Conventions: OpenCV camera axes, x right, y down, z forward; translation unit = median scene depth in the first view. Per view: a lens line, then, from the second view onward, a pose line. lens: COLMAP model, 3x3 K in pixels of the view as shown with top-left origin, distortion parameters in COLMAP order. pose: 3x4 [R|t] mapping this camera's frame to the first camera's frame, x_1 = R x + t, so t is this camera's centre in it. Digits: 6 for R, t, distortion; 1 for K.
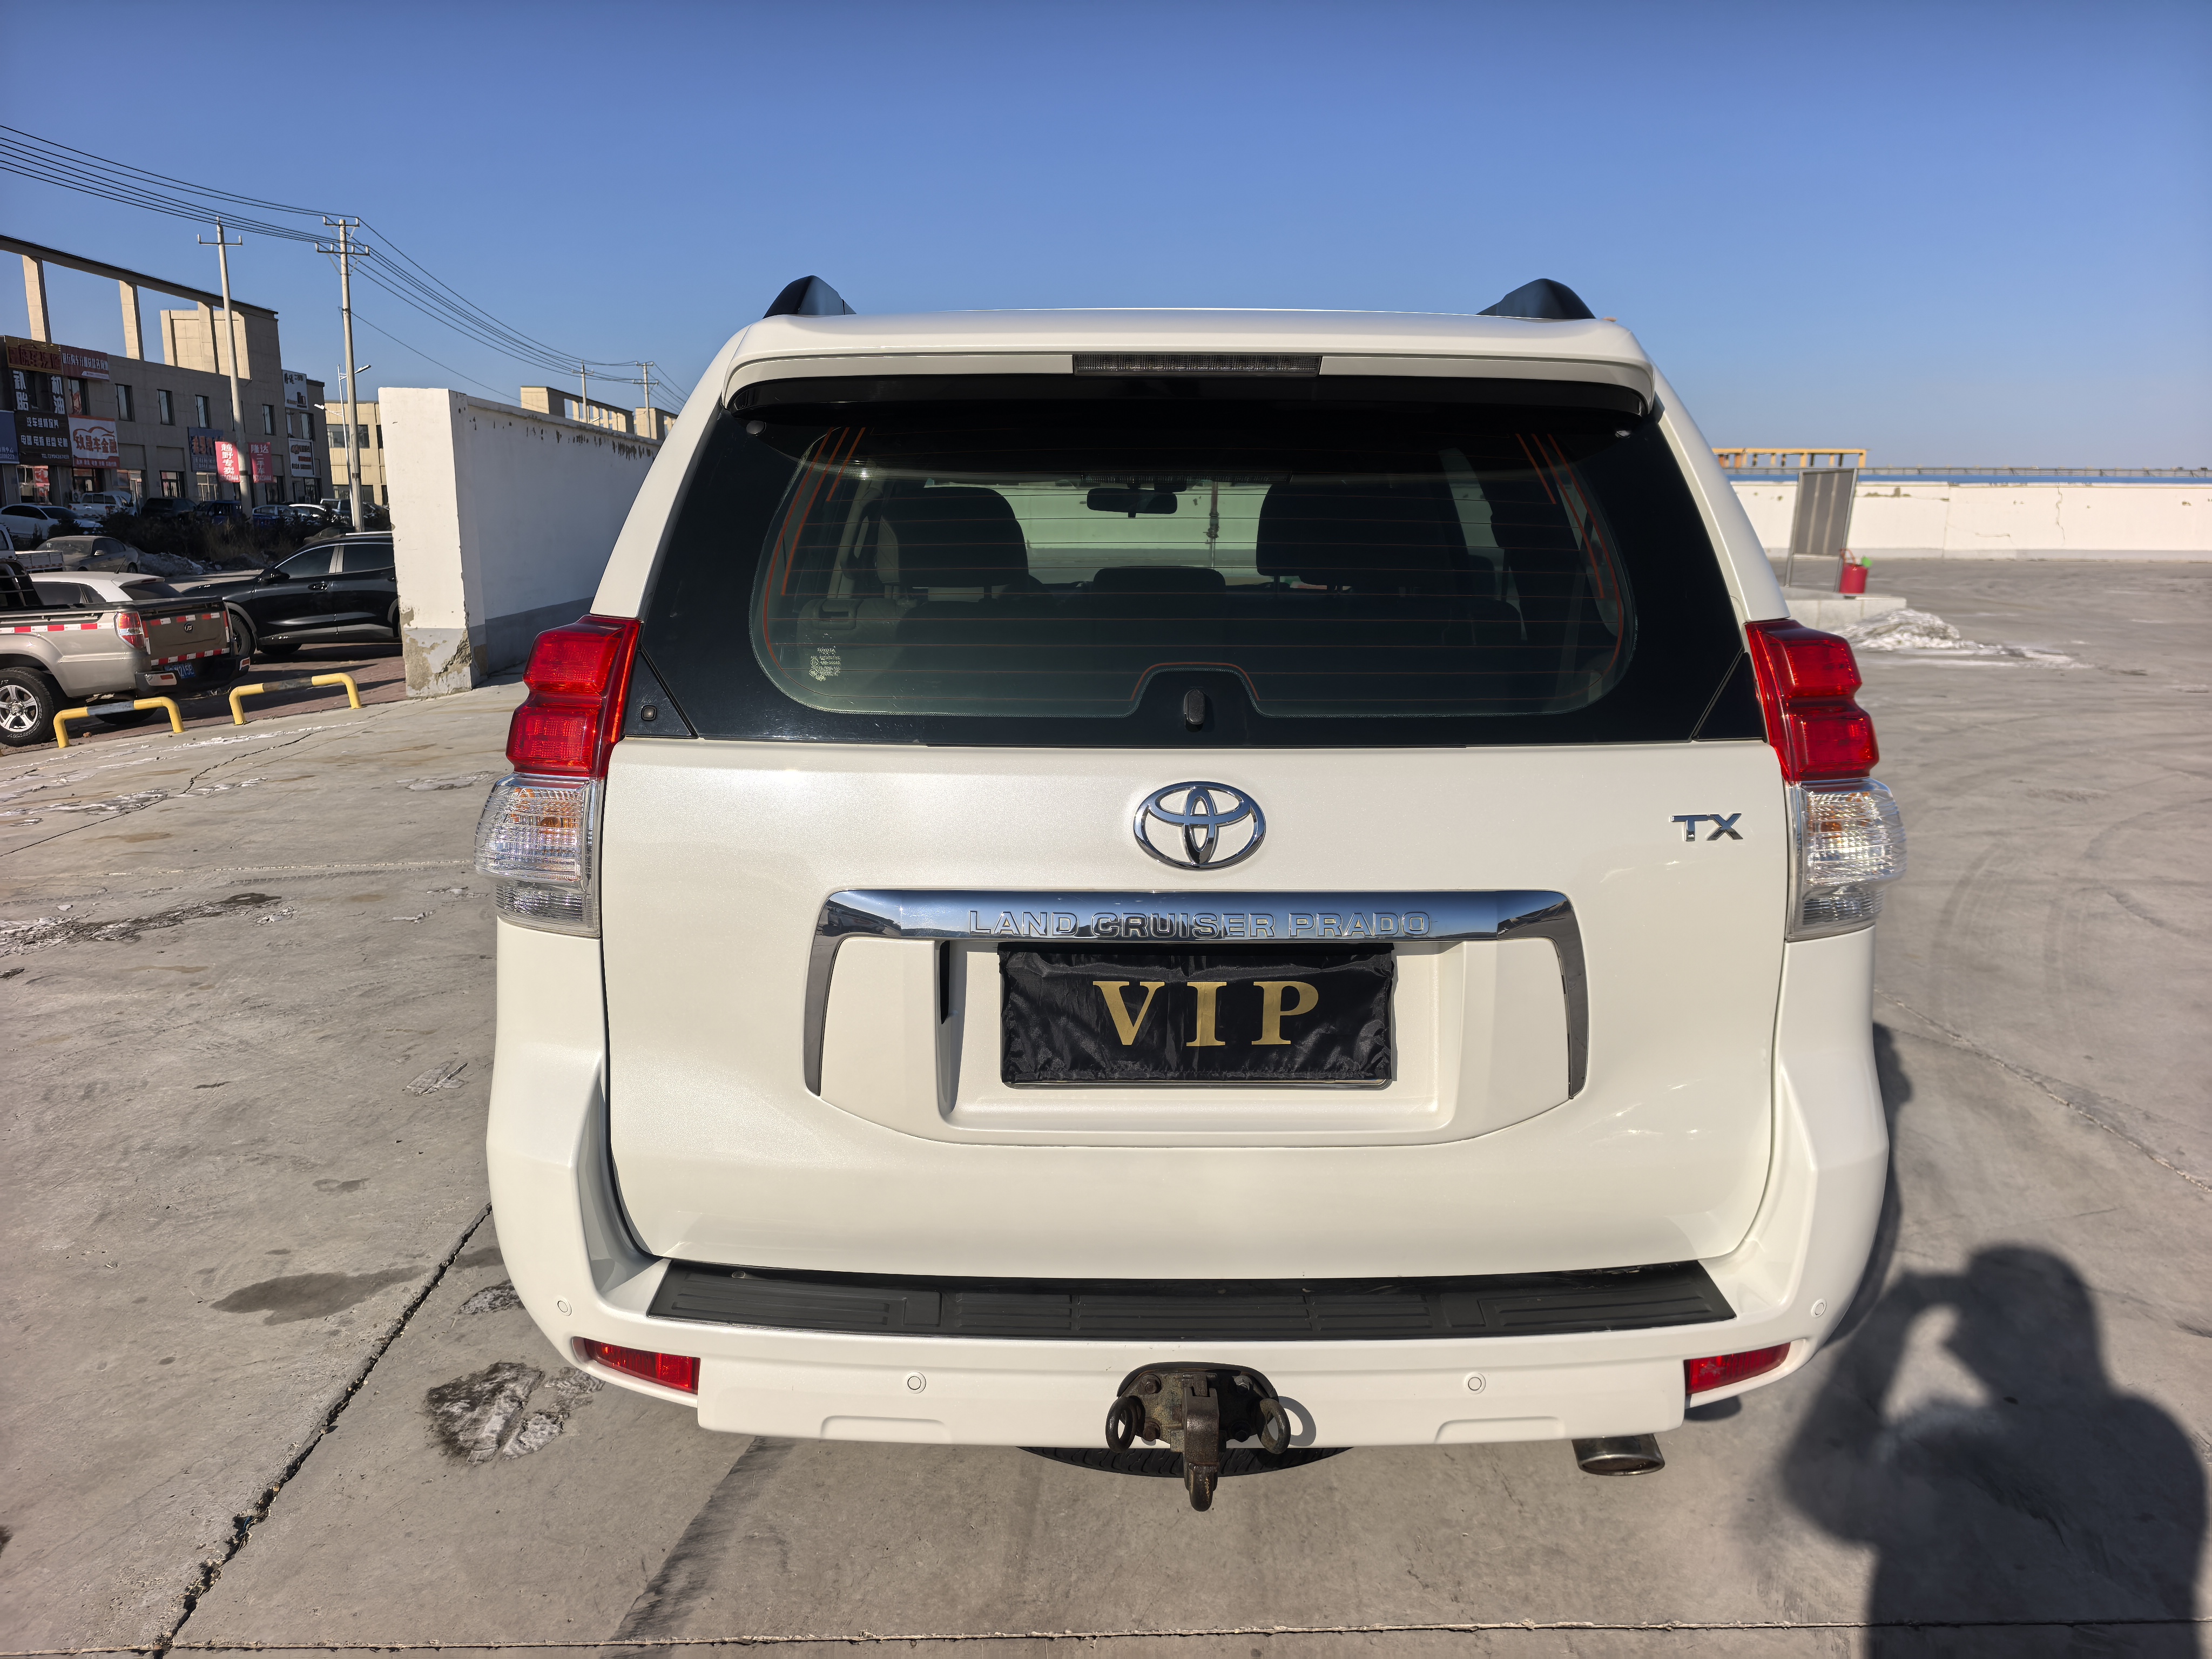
lens RADIAL K [[1609.6, 0, 1112.2], [0, 1609.6, 815.5], [0, 0, 1]] dist [0.024480, -0.050318]
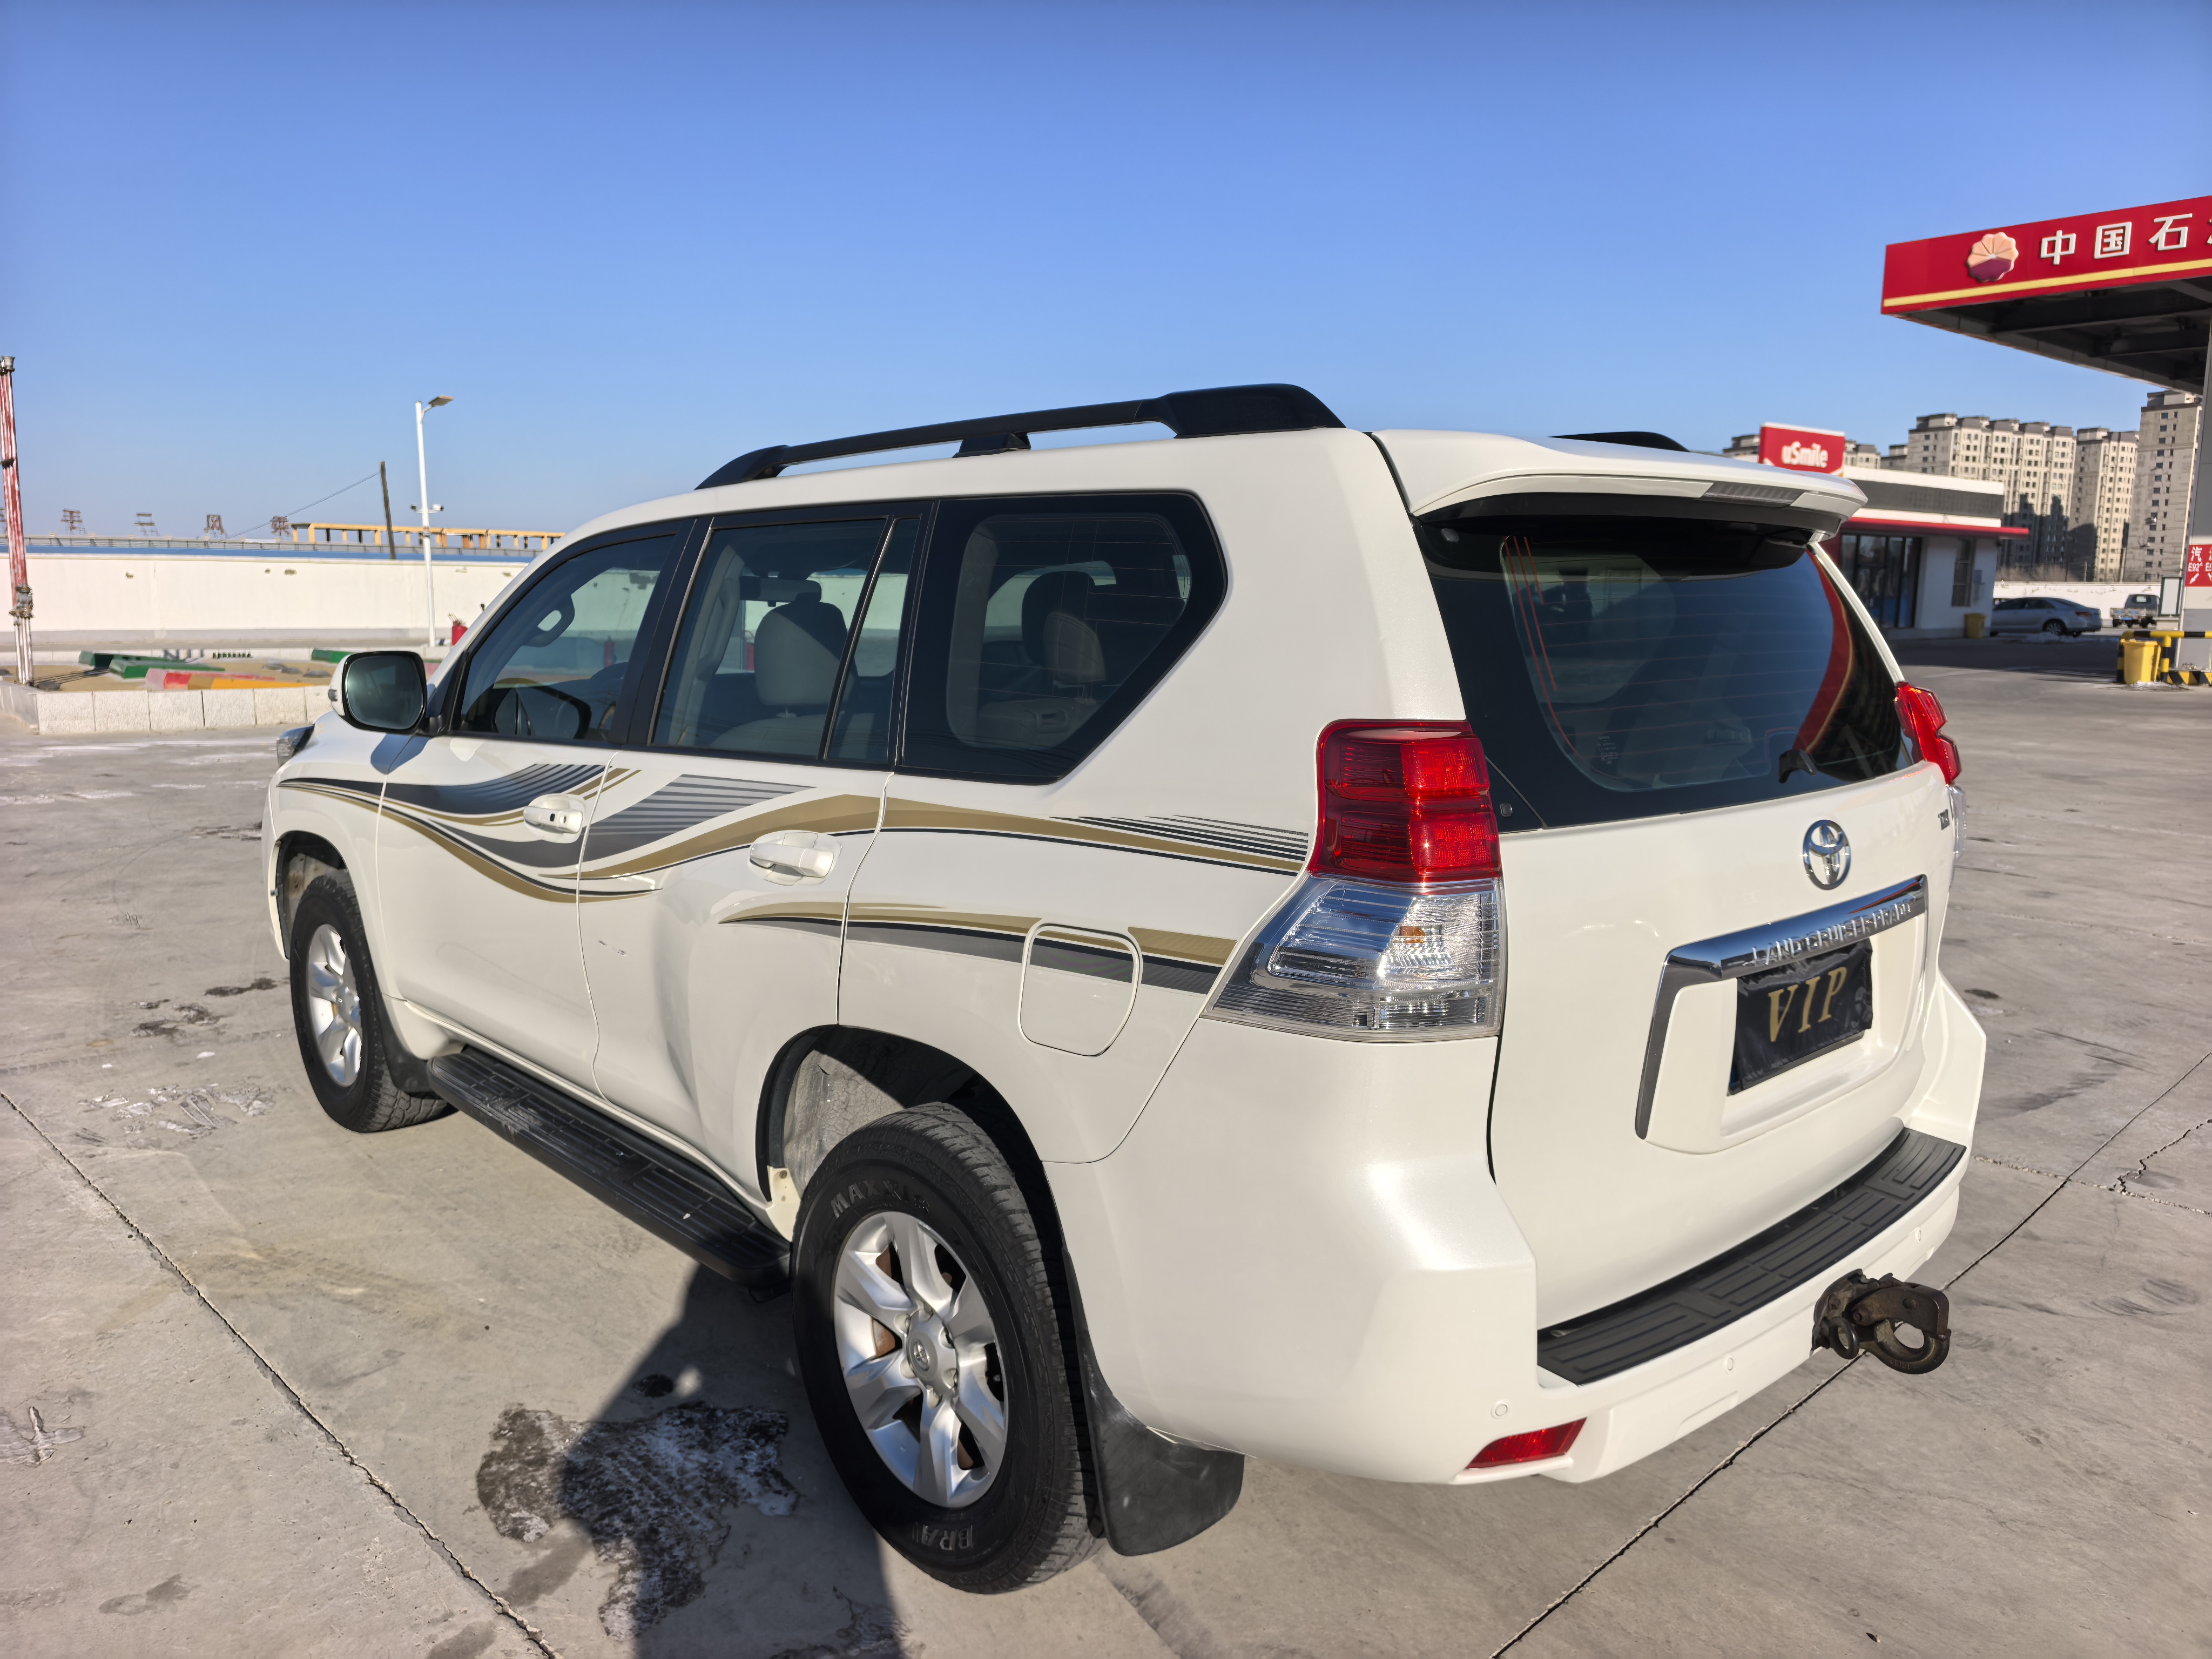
lens RADIAL K [[1609.6, 0, 1171.6], [0, 1609.6, 853.4], [0, 0, 1]] dist [0.024480, -0.050318]
pose [[0.737582, -0.112838, 0.665764, -1.135331], [0.126150, 0.991607, 0.028305, -0.092360], [-0.663370, 0.063109, 0.745626, 0.373713]]
